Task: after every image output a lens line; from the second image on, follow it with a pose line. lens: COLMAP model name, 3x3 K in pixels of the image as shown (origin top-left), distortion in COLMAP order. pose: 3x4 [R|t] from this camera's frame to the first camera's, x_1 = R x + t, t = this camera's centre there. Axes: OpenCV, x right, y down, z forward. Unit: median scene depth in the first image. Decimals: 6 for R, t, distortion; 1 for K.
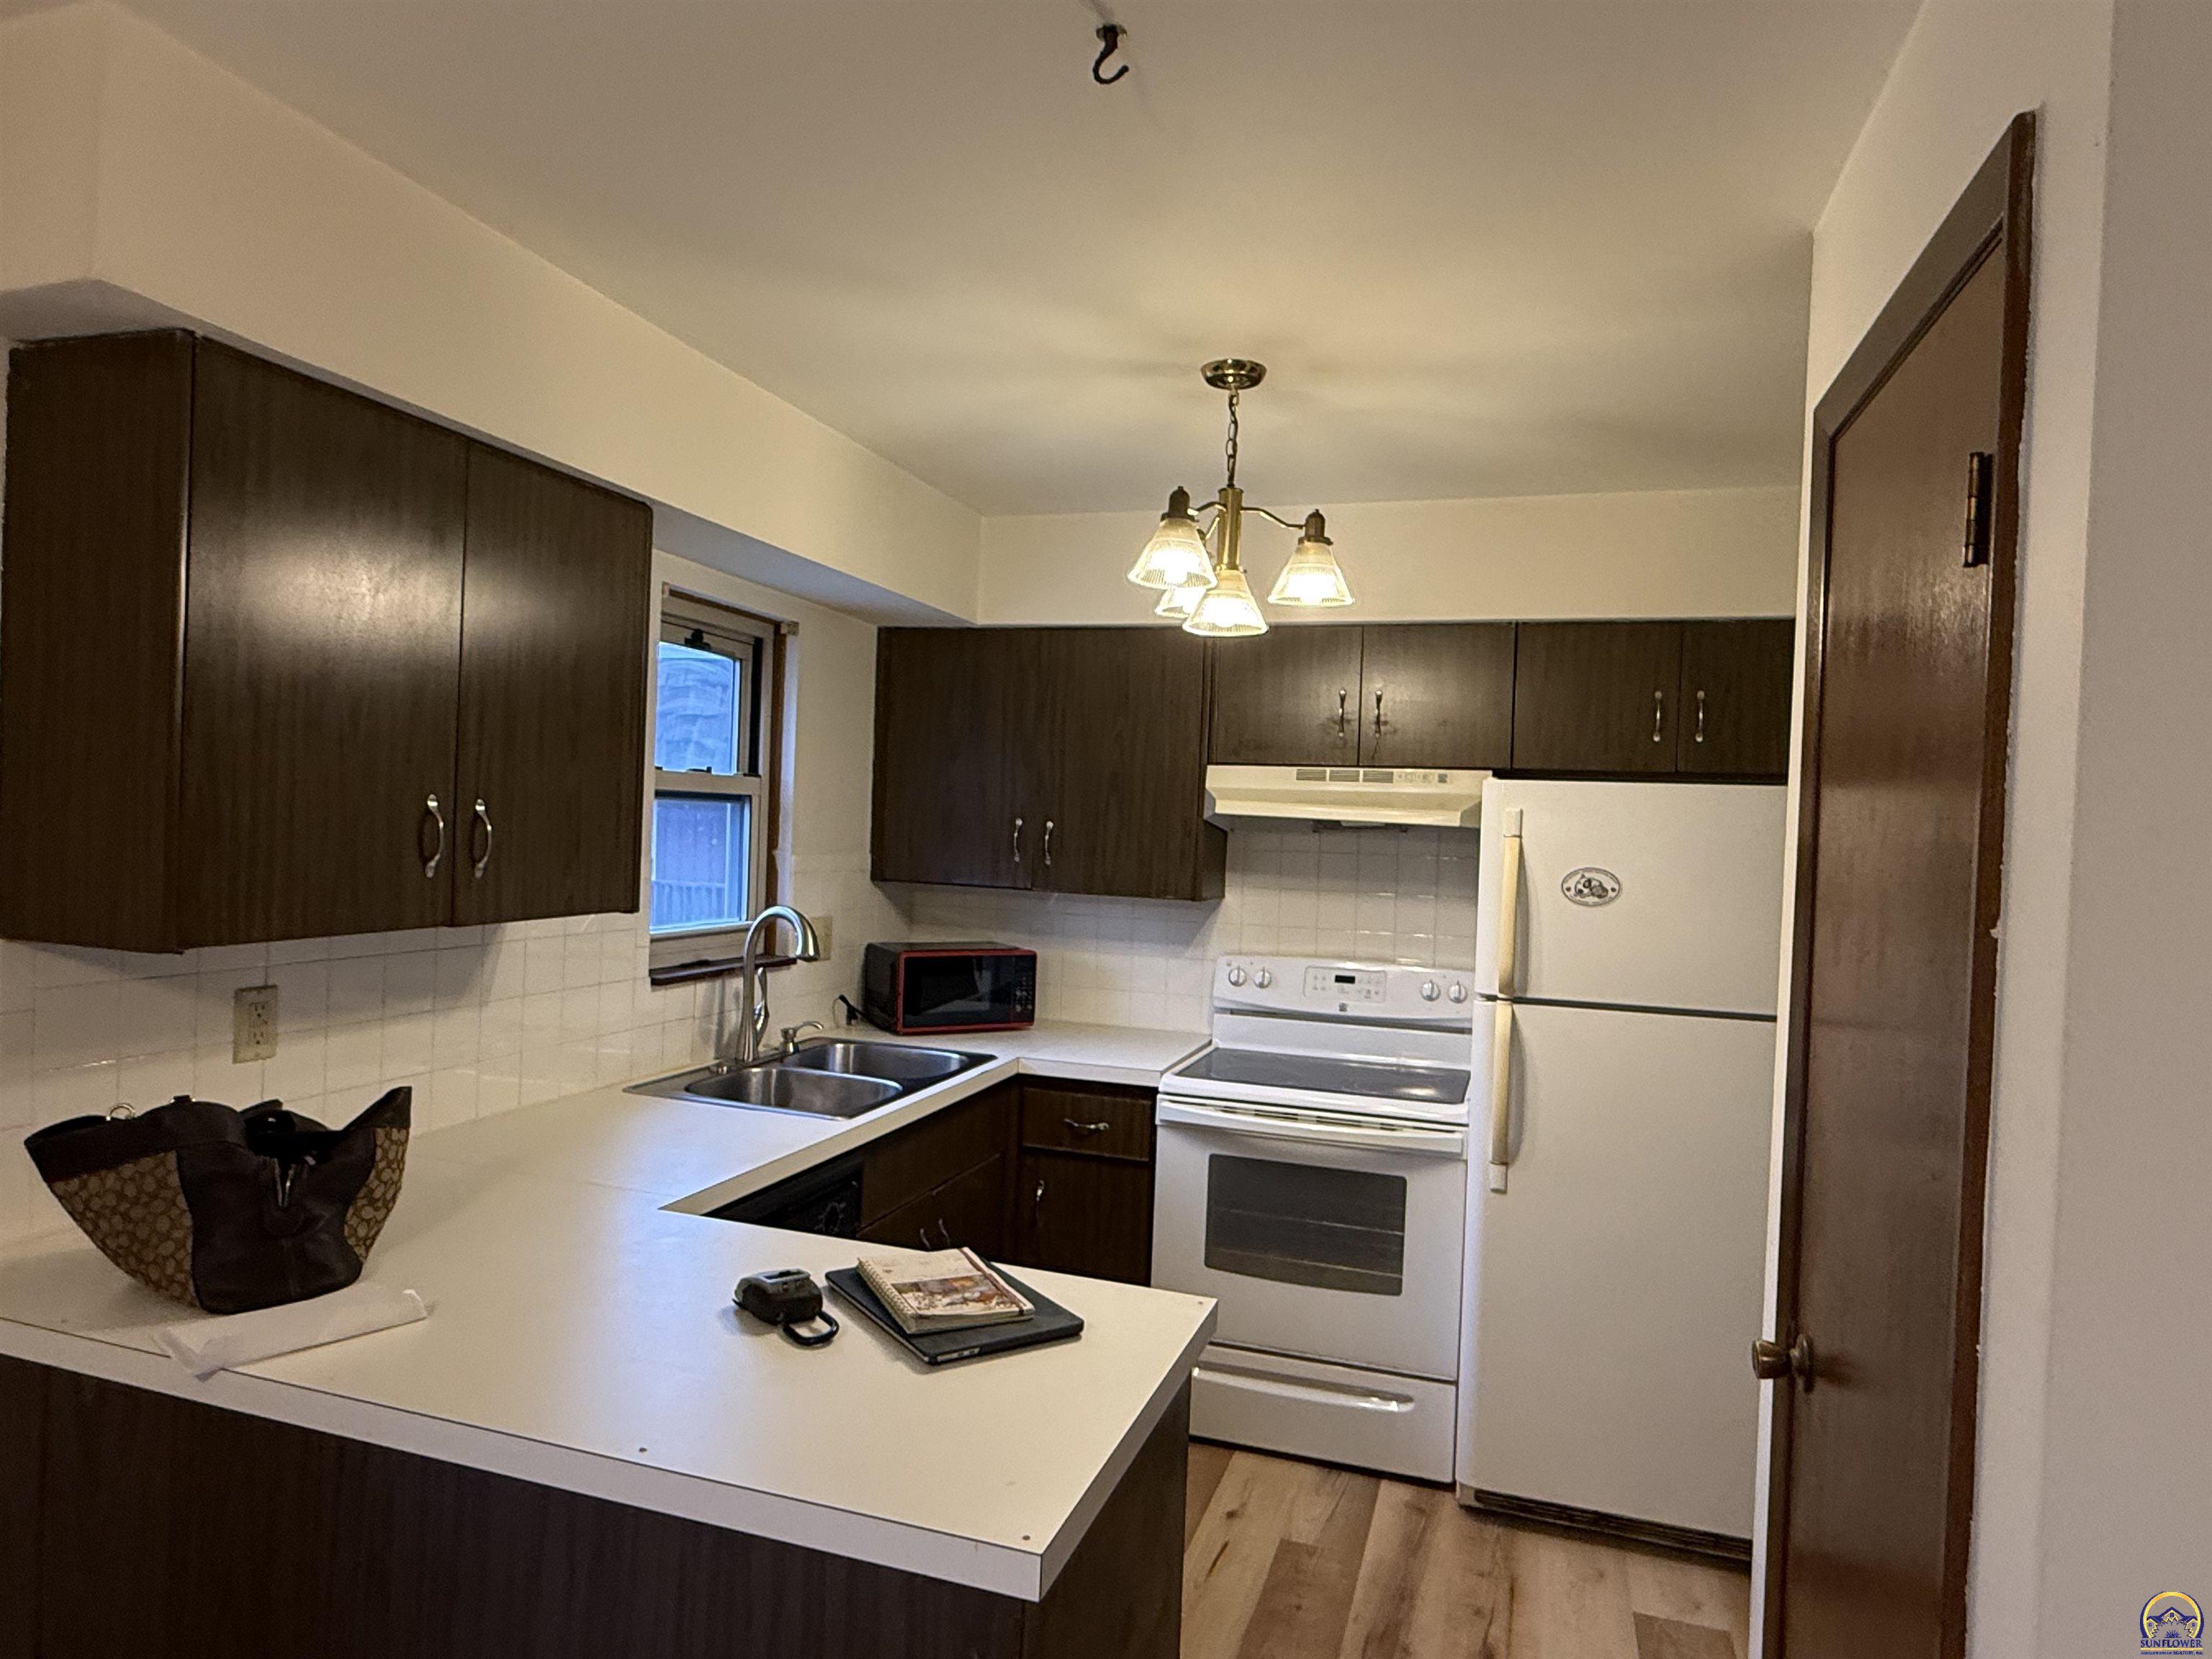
lens RADIAL K [[1292.9, 0, 1096.9], [0, 1292.9, 837.4], [0, 0, 1]] dist [-0.003524, -0.001866]
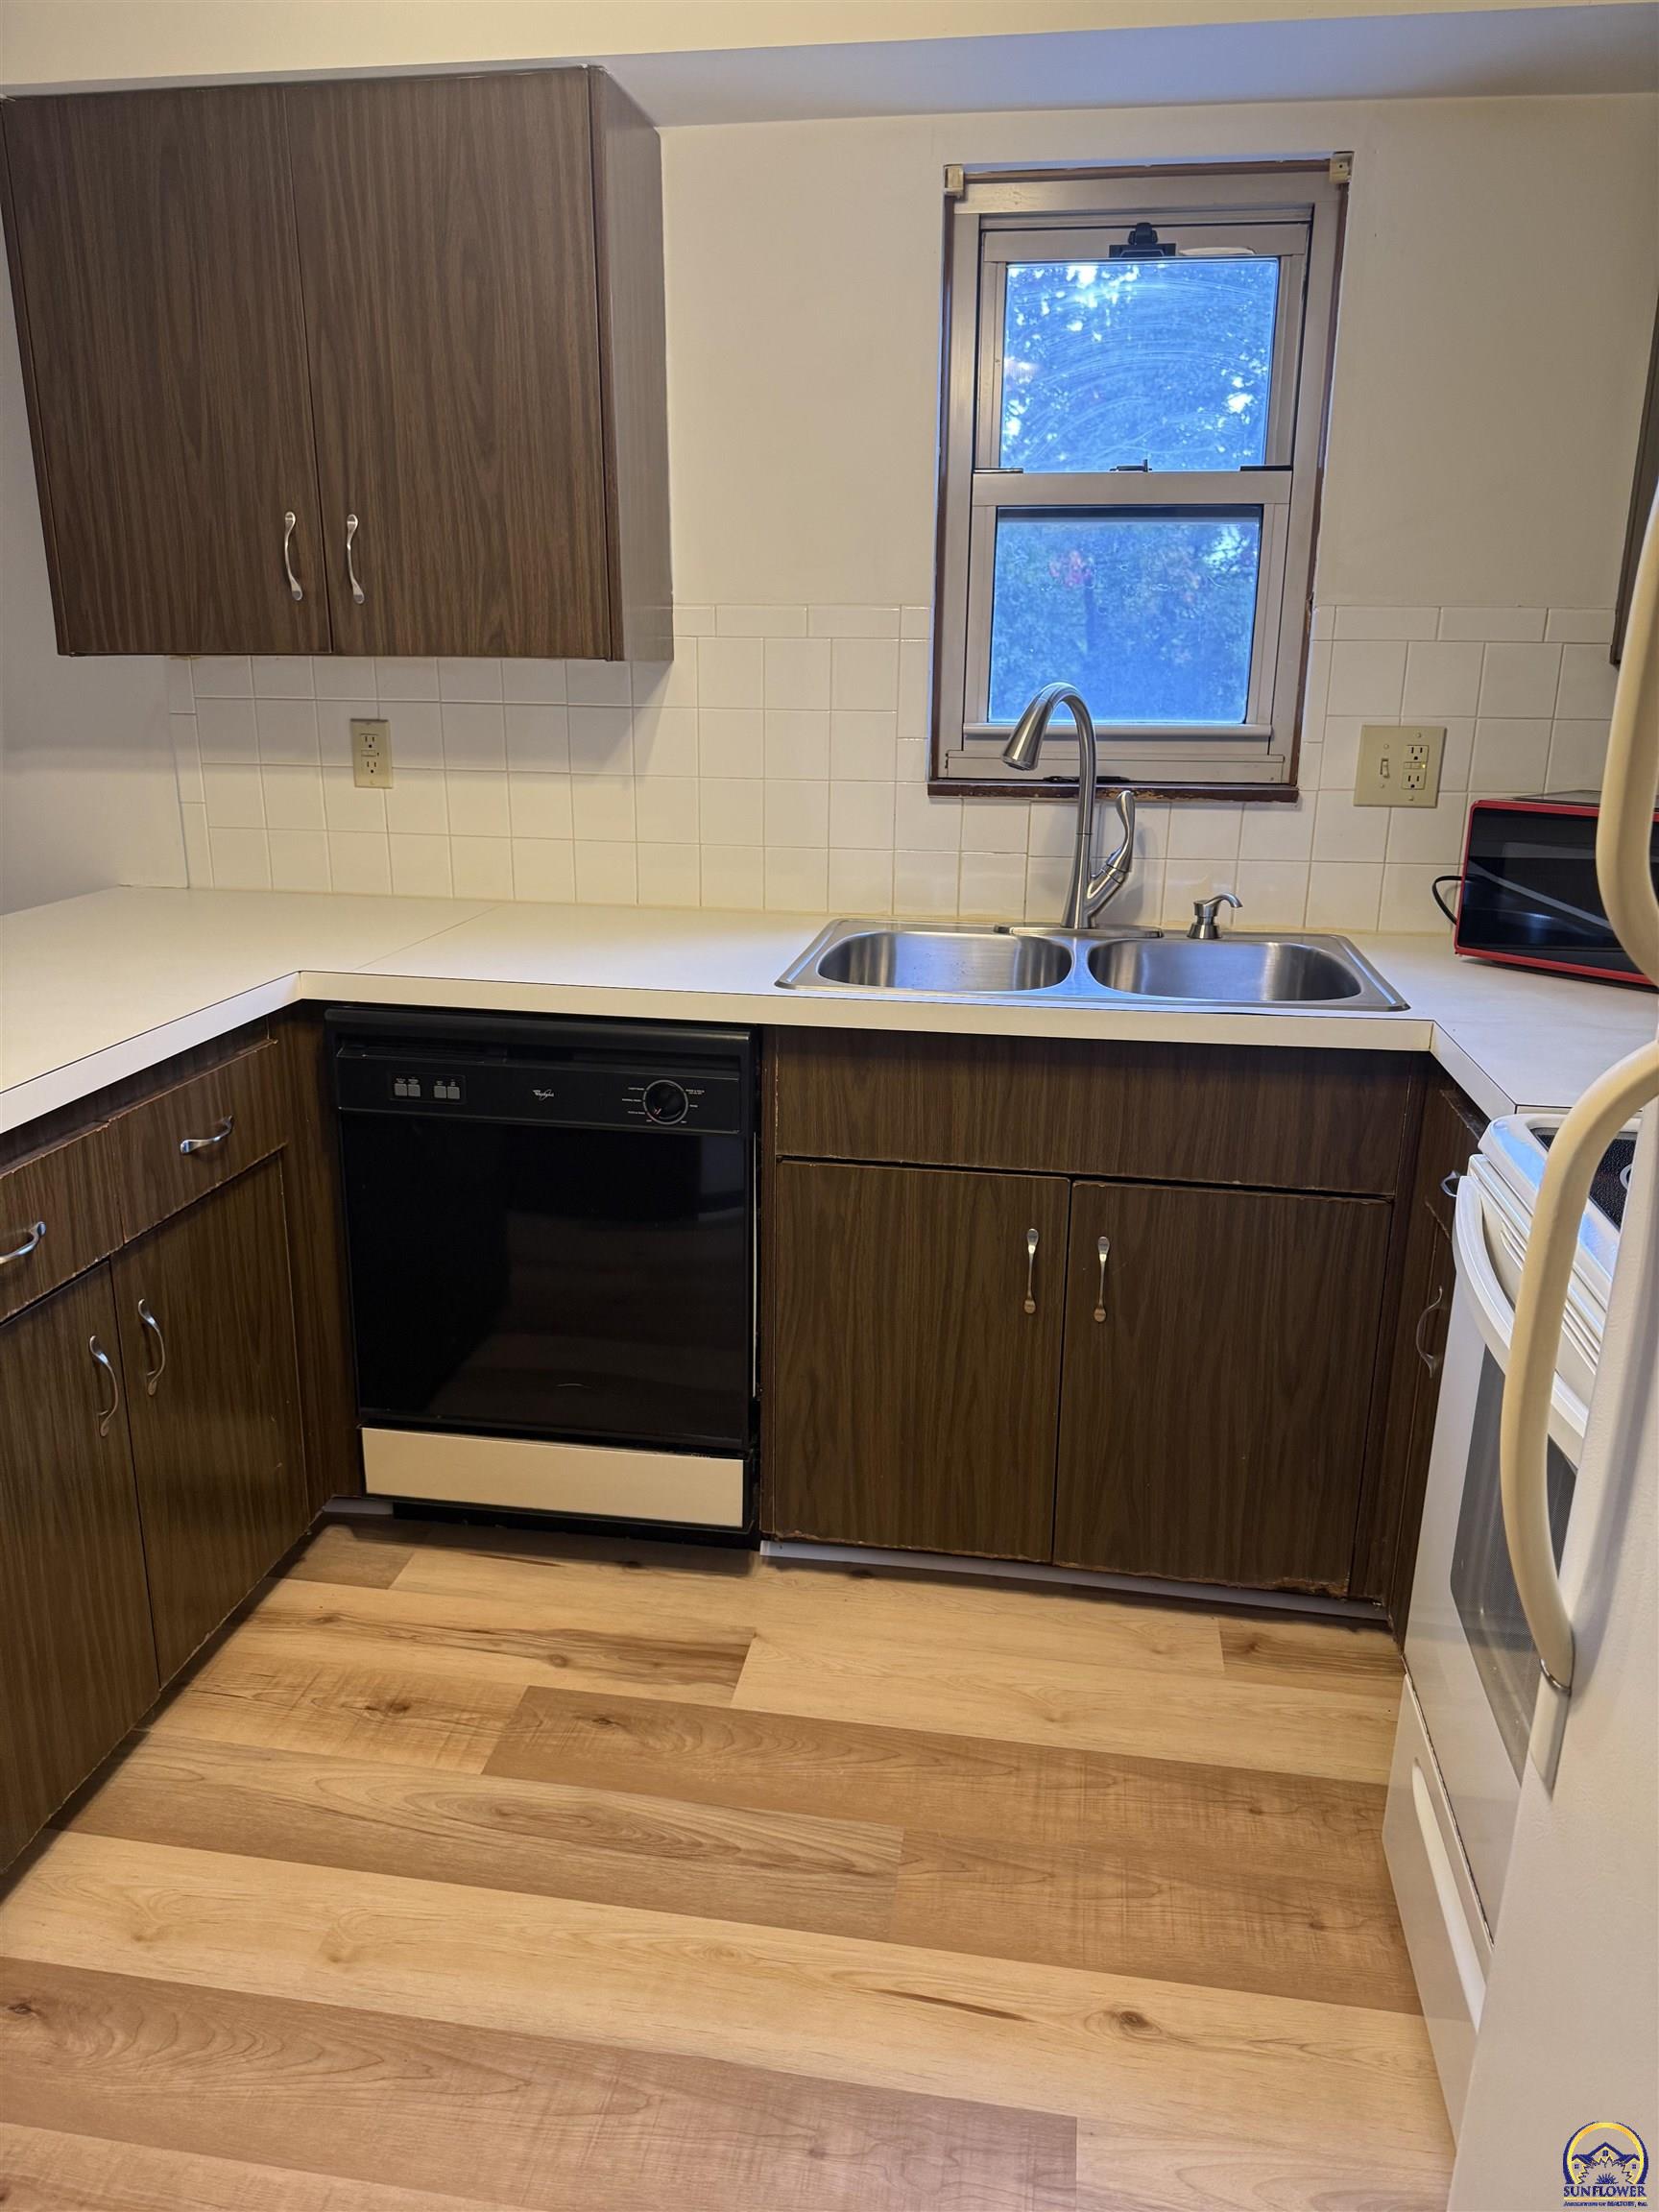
lens RADIAL K [[1546.9, 0, 831.3], [0, 1546.9, 1131.2], [0, 0, 1]] dist [-0.003491, -0.003921]
pose [[0.154239, 0.247905, -0.956428, 0.486994], [-0.014323, 0.968470, 0.248716, 0.077532], [0.987930, -0.024662, 0.152927, 0.750033]]
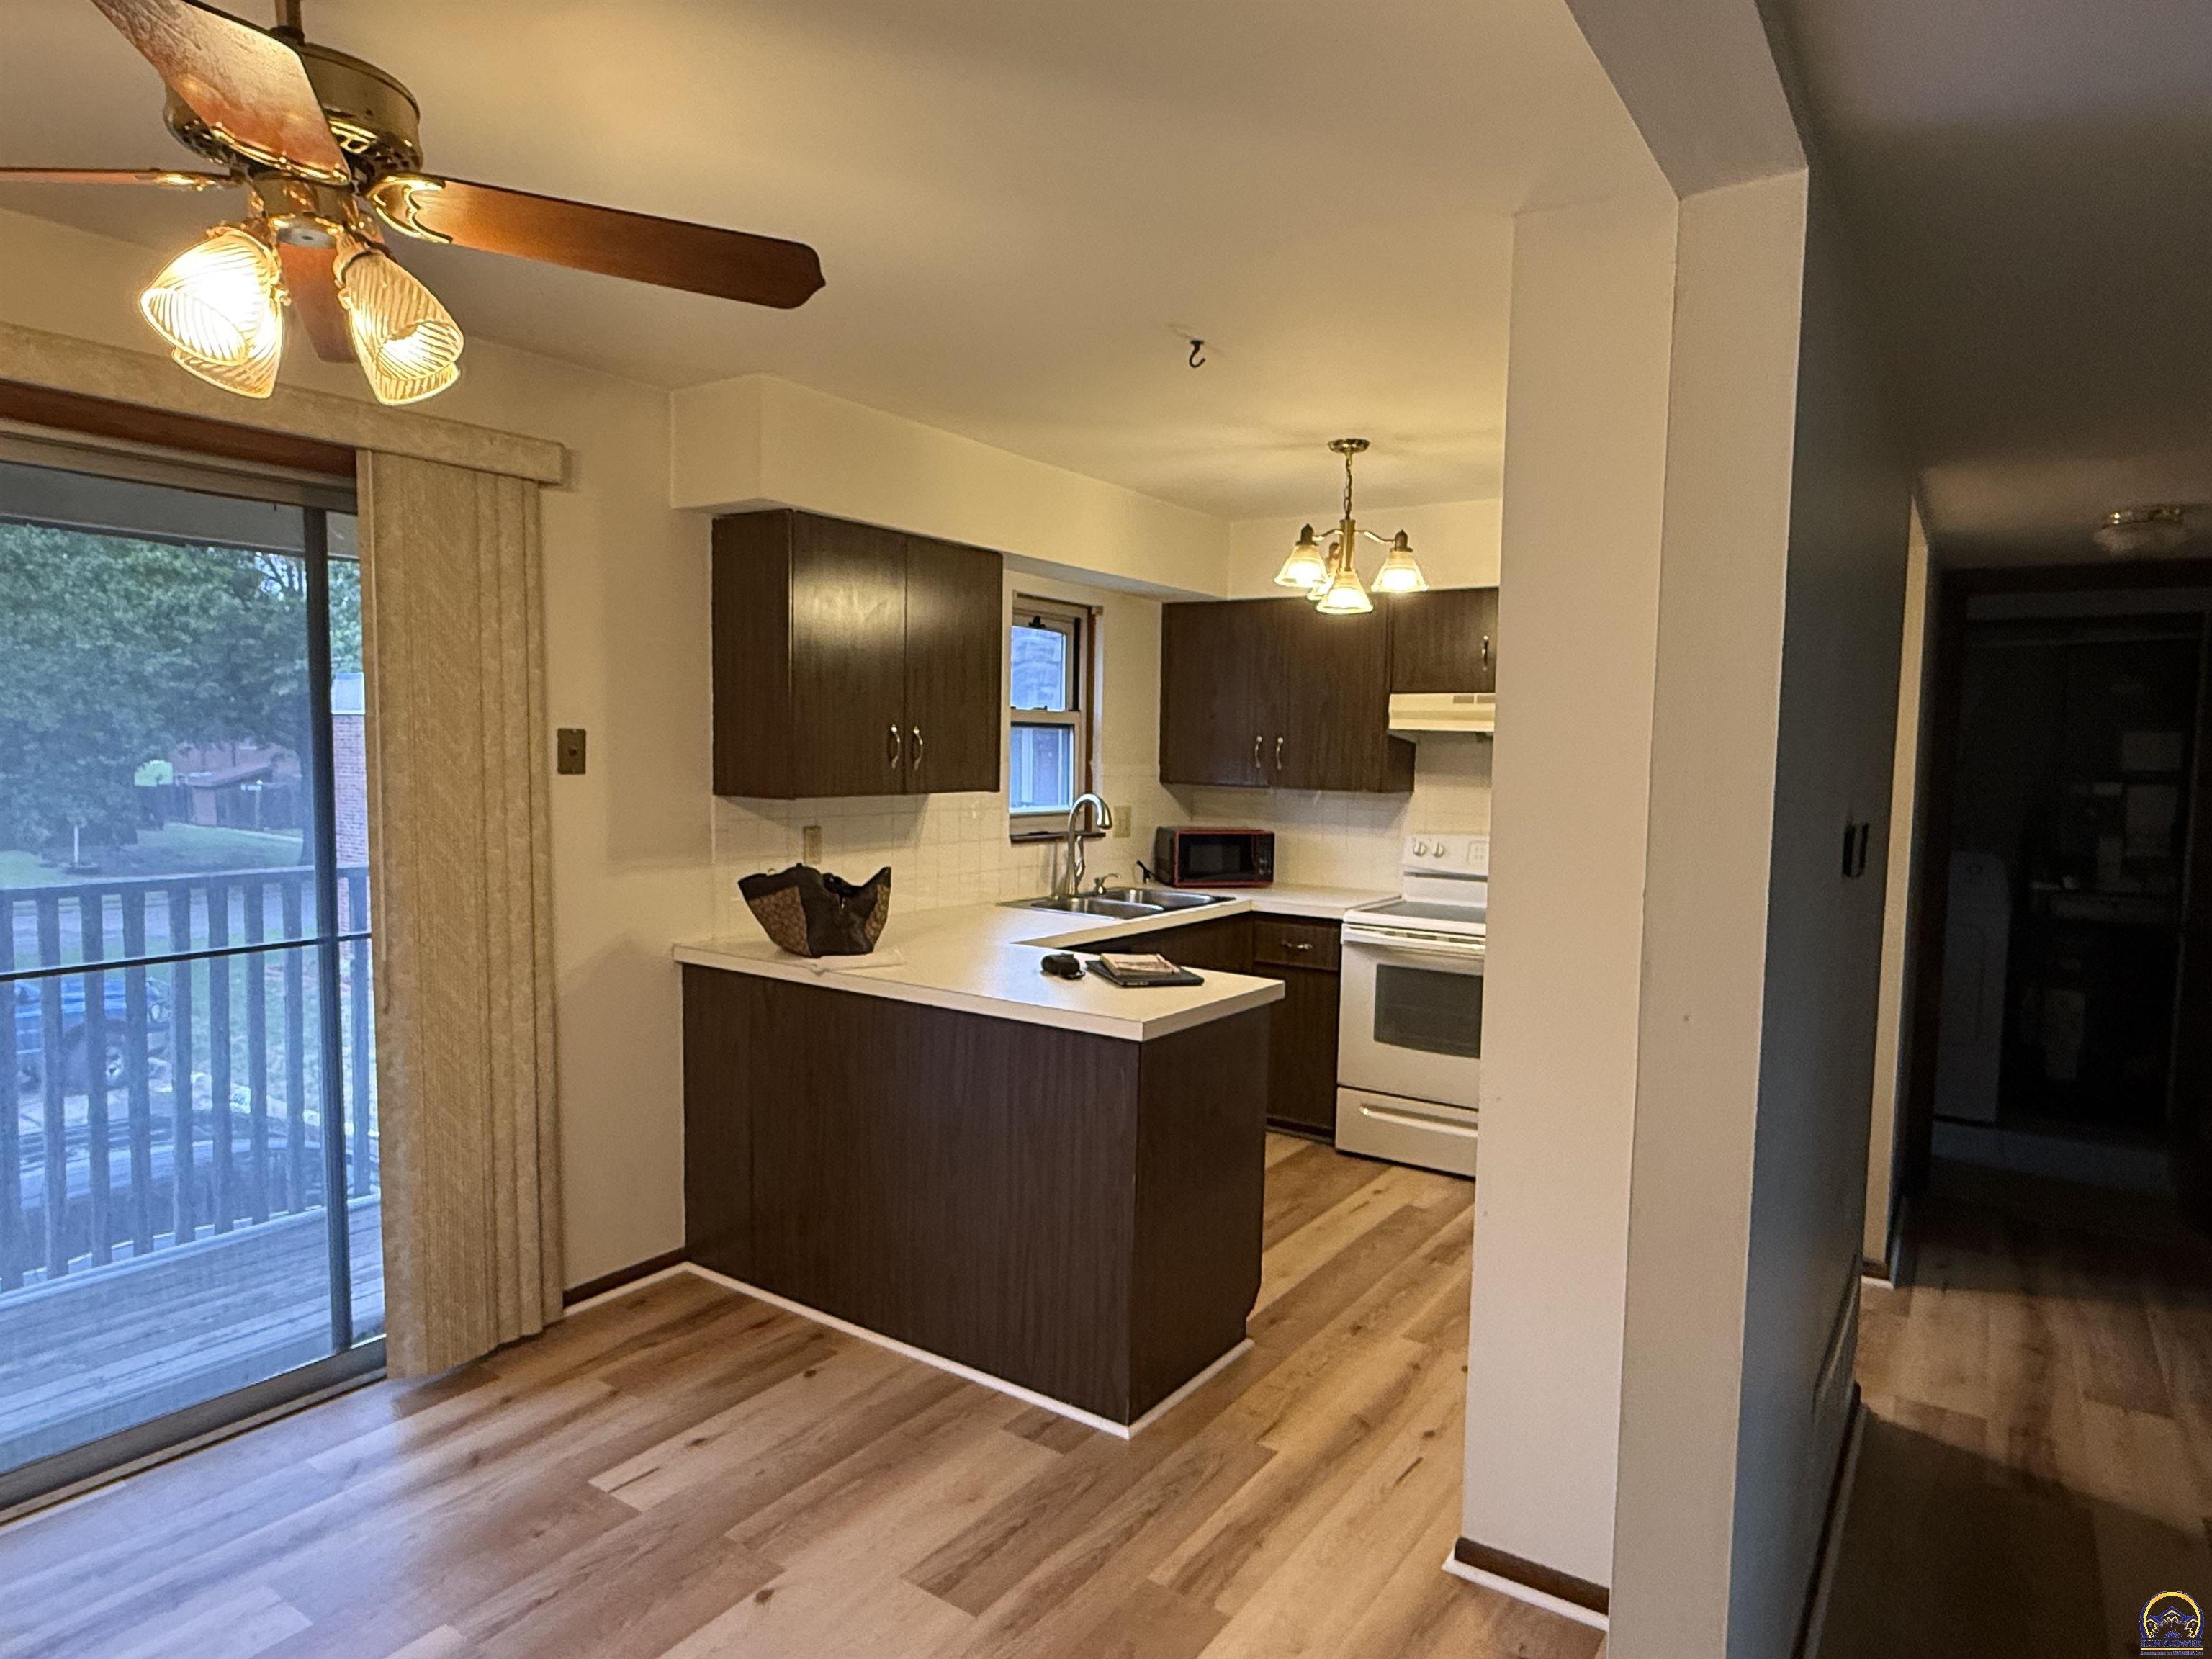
lens RADIAL K [[1292.9, 0, 1096.9], [0, 1292.9, 837.4], [0, 0, 1]] dist [-0.003524, -0.001866]
pose [[0.959386, -0.000087, -0.282097, 0.197191], [0.014739, 0.998650, 0.049818, 0.026587], [0.281712, -0.051952, 0.958092, -0.475498]]
